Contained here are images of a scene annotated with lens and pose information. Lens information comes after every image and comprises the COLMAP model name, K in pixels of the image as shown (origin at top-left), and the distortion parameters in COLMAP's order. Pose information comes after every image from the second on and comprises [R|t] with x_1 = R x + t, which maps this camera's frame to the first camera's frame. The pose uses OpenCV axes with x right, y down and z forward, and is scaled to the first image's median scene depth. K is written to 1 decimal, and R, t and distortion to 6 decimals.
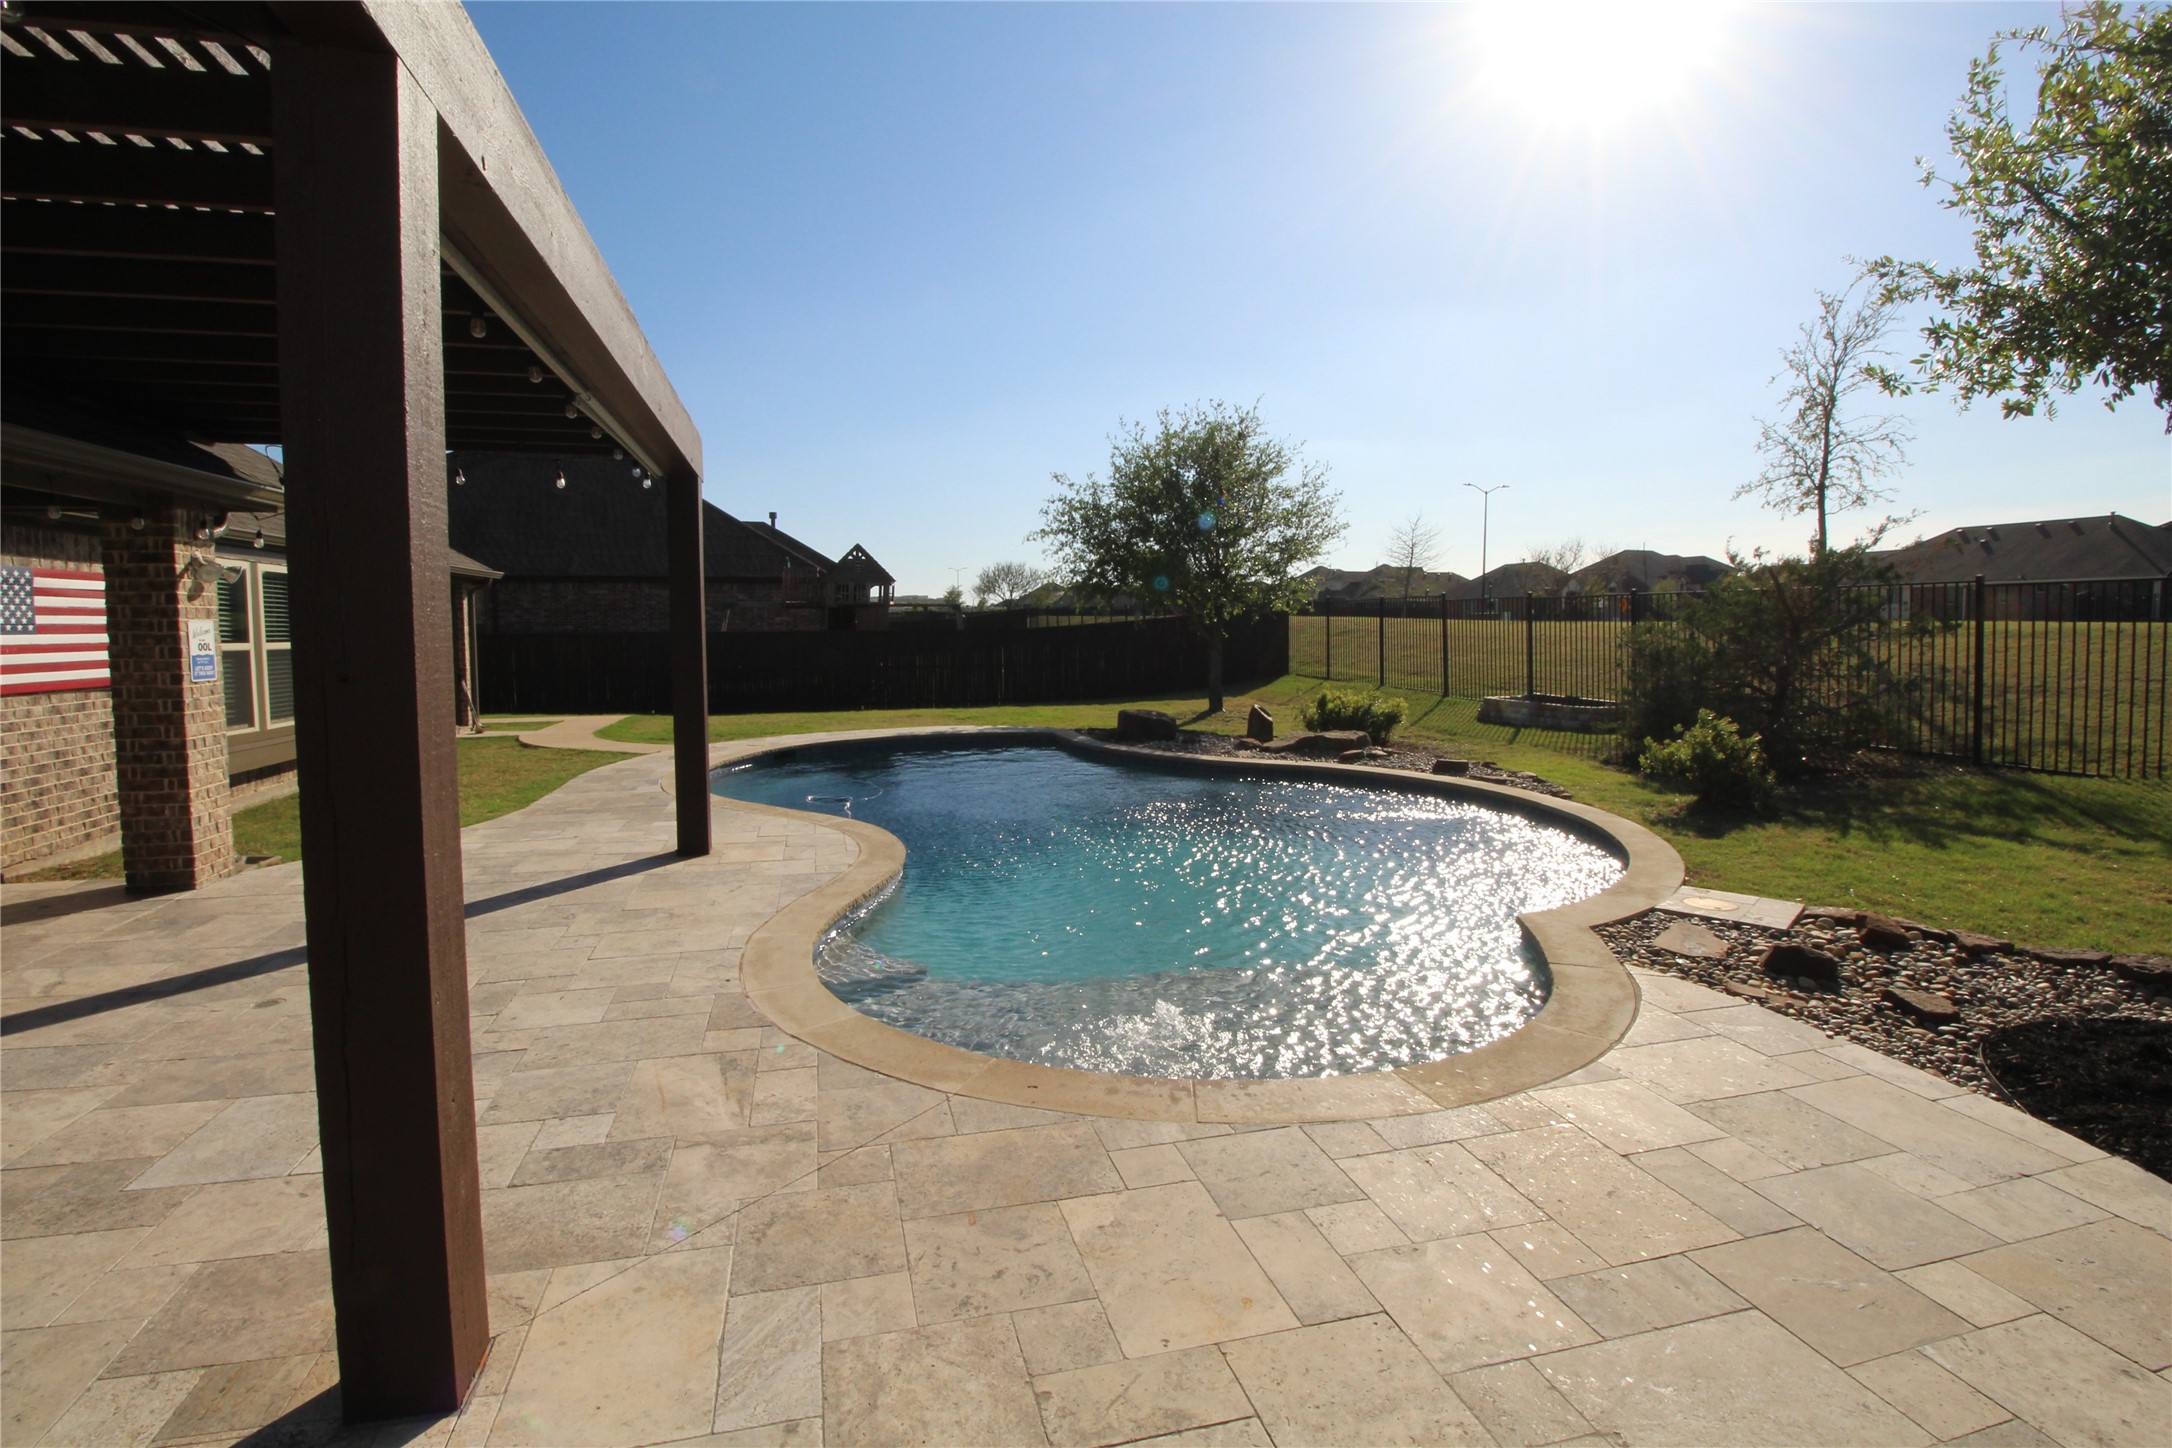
lens RADIAL K [[1021.6, 0, 1076.3], [0, 1021.6, 709.1], [0, 0, 1]] dist [-0.019409, -0.001023]
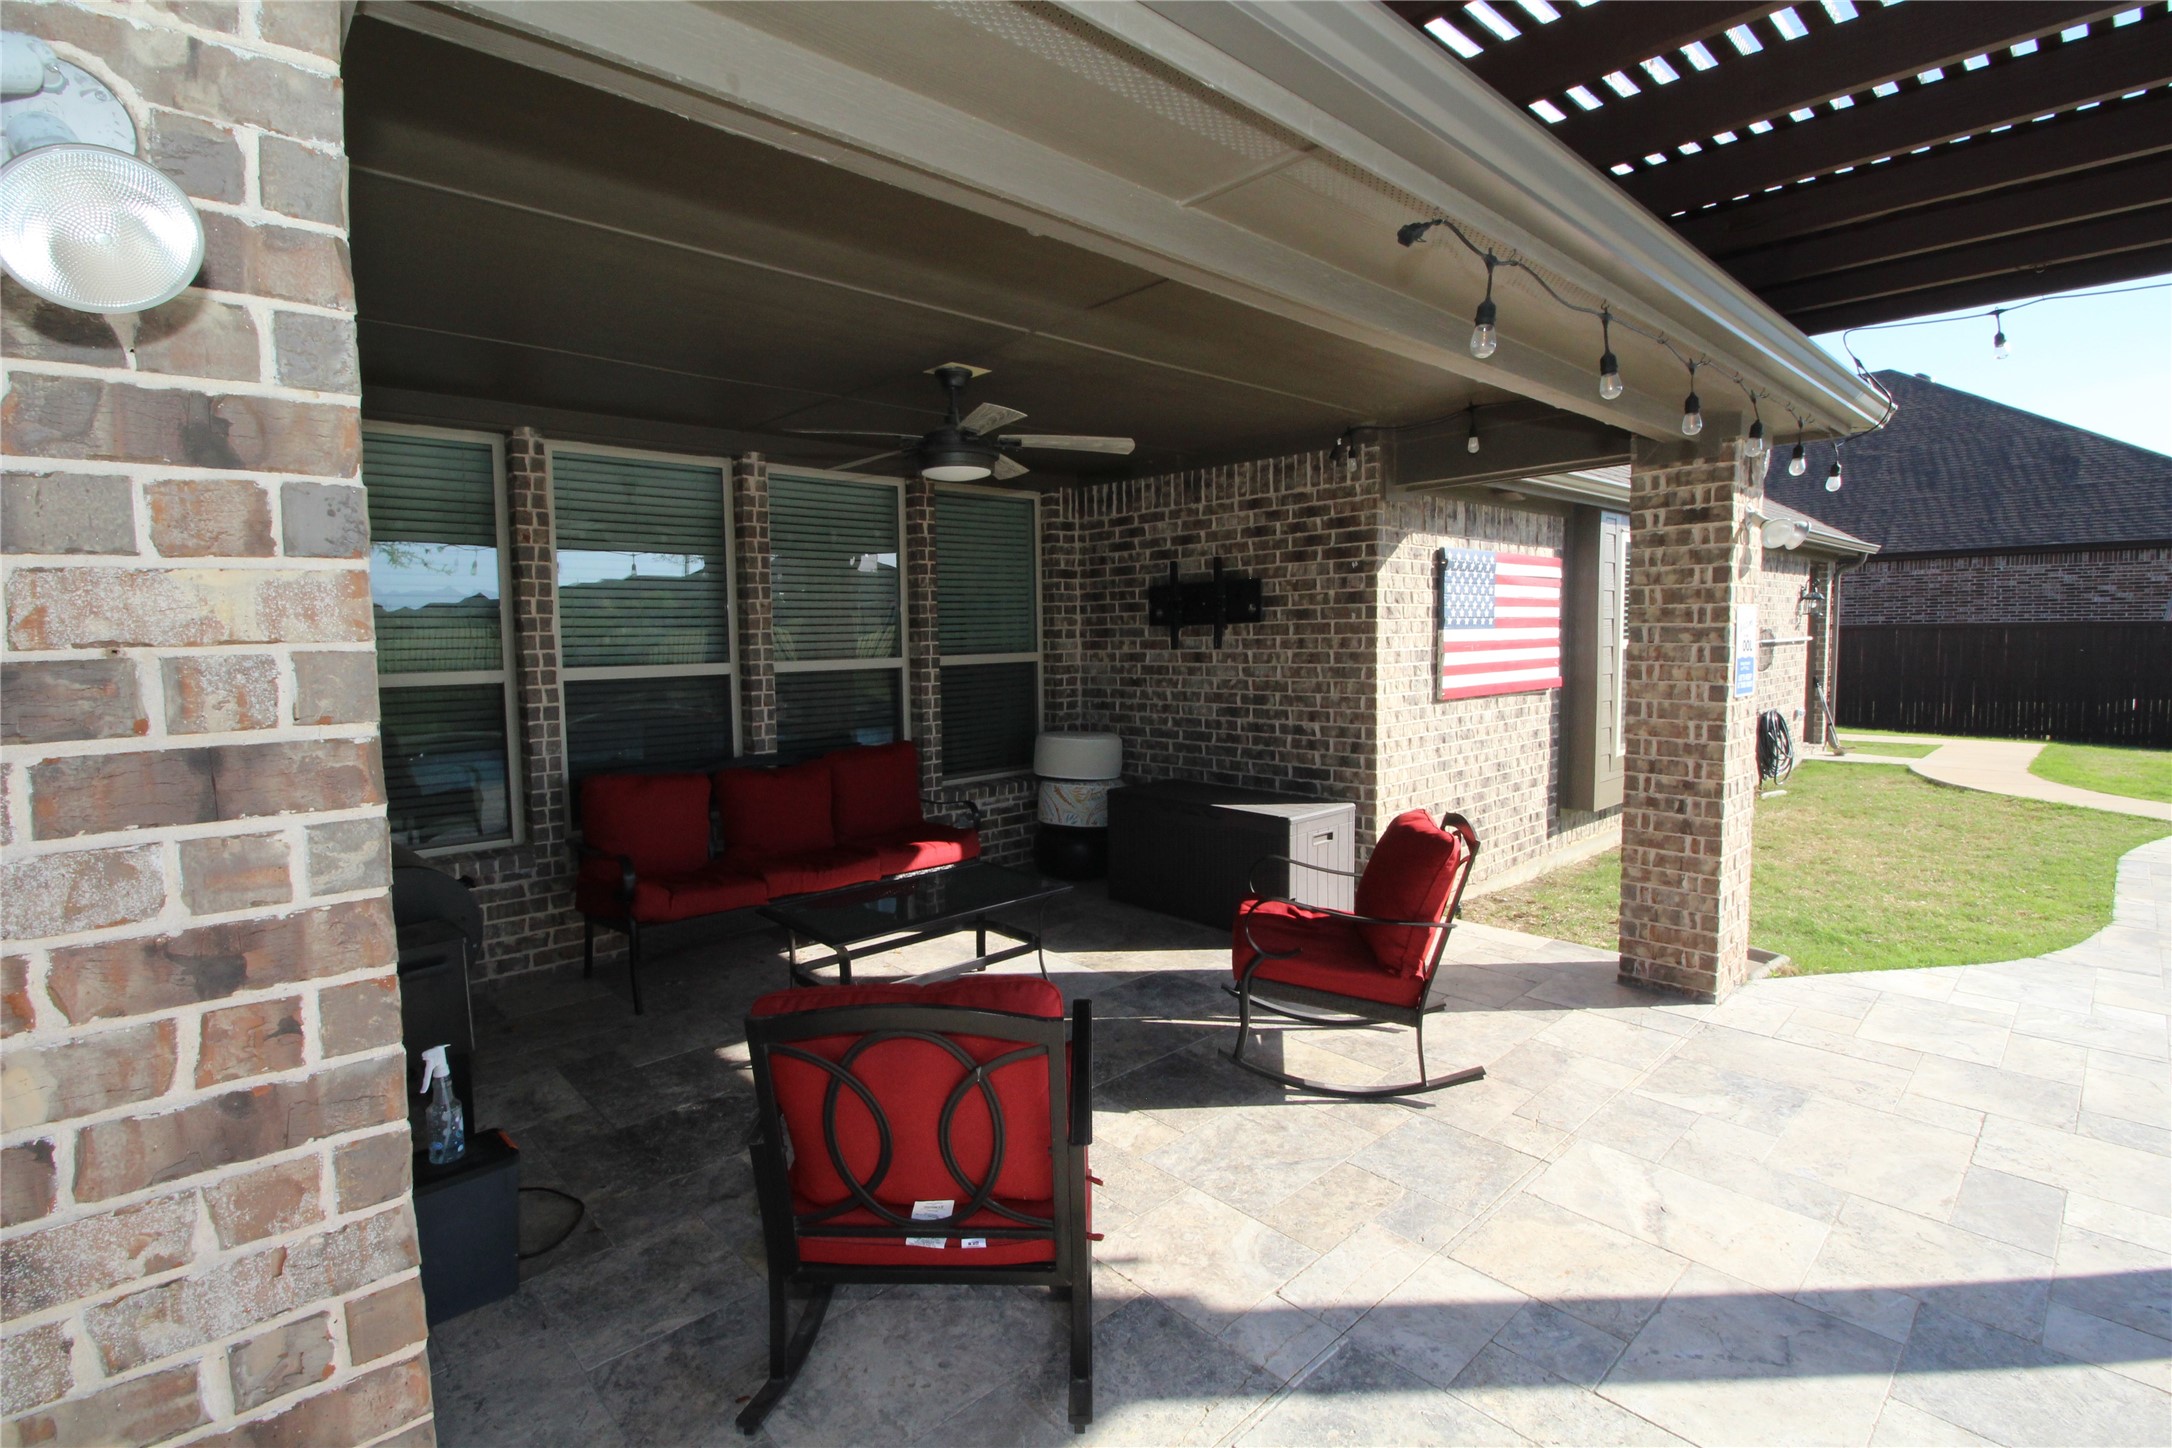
lens RADIAL K [[1021.6, 0, 1075.2], [0, 1021.6, 722.2], [0, 0, 1]] dist [-0.019409, -0.001023]
pose [[0.482956, 0.069259, -0.872901, -0.507260], [-0.053019, 0.997351, 0.049799, -0.021344], [0.874038, 0.022230, 0.485348, 0.290561]]
